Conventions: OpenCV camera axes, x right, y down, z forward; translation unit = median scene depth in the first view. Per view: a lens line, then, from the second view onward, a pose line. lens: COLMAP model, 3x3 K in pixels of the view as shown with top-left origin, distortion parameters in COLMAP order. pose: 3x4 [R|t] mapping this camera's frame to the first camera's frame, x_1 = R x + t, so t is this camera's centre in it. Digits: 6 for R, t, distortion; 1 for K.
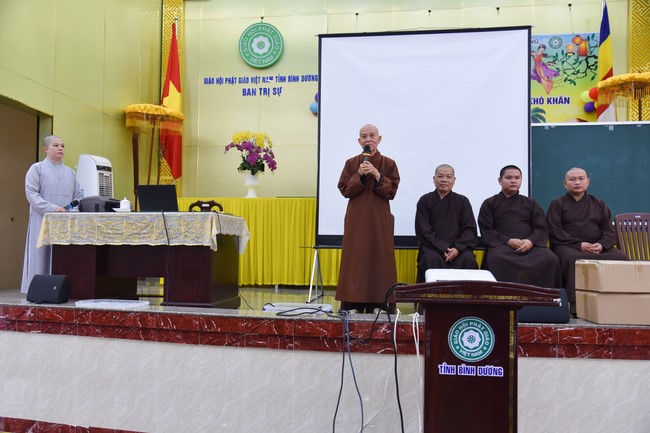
lens RADIAL K [[569.4, 0, 325.0], [0, 569.4, 216.5], [0, 0, 1]] dist [-0.008025, 0.009450]
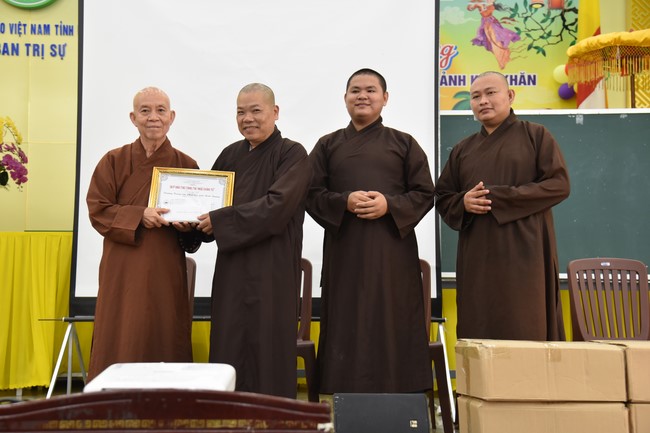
lens RADIAL K [[898.0, 0, 325.0], [0, 898.0, 216.5], [0, 0, 1]] dist [0.185115, 0.033237]
pose [[0.991207, 0.007735, 0.132097, 0.090177], [-0.000282, 0.998411, -0.056352, 0.002933], [-0.132323, 0.055819, 0.989634, 0.062832]]
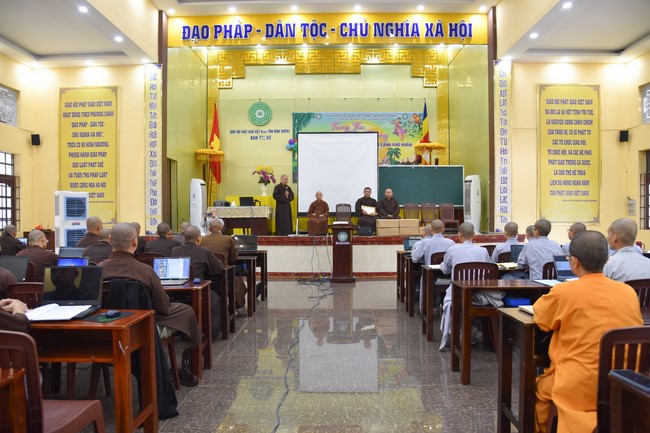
lens RADIAL K [[451.1, 0, 326.2], [0, 451.1, 229.3], [0, 0, 1]] dist [-0.139026, 0.078406]
pose [[0.994070, -0.019907, 0.106907, -0.082150], [0.010912, 0.996400, 0.084067, -0.047128], [-0.108195, -0.082402, 0.990709, -0.800803]]
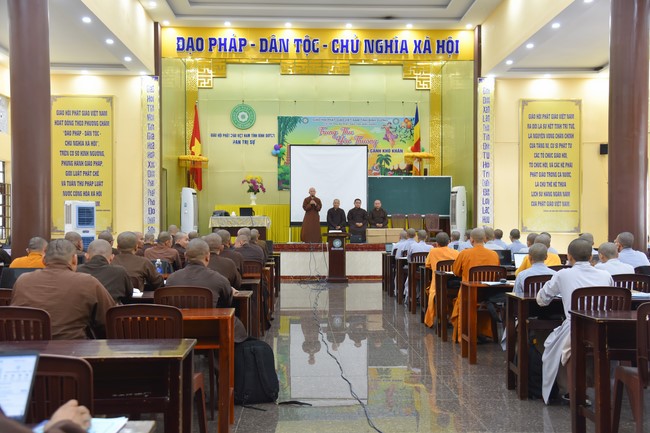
lens RADIAL K [[629.6, 0, 325.0], [0, 629.6, 216.5], [0, 0, 1]] dist [-0.020617, -0.005146]
pose [[0.987824, -0.012062, 0.155109, -0.240823], [0.005592, 0.999098, 0.042085, -0.089311], [-0.155477, -0.040705, 0.987000, -1.495563]]
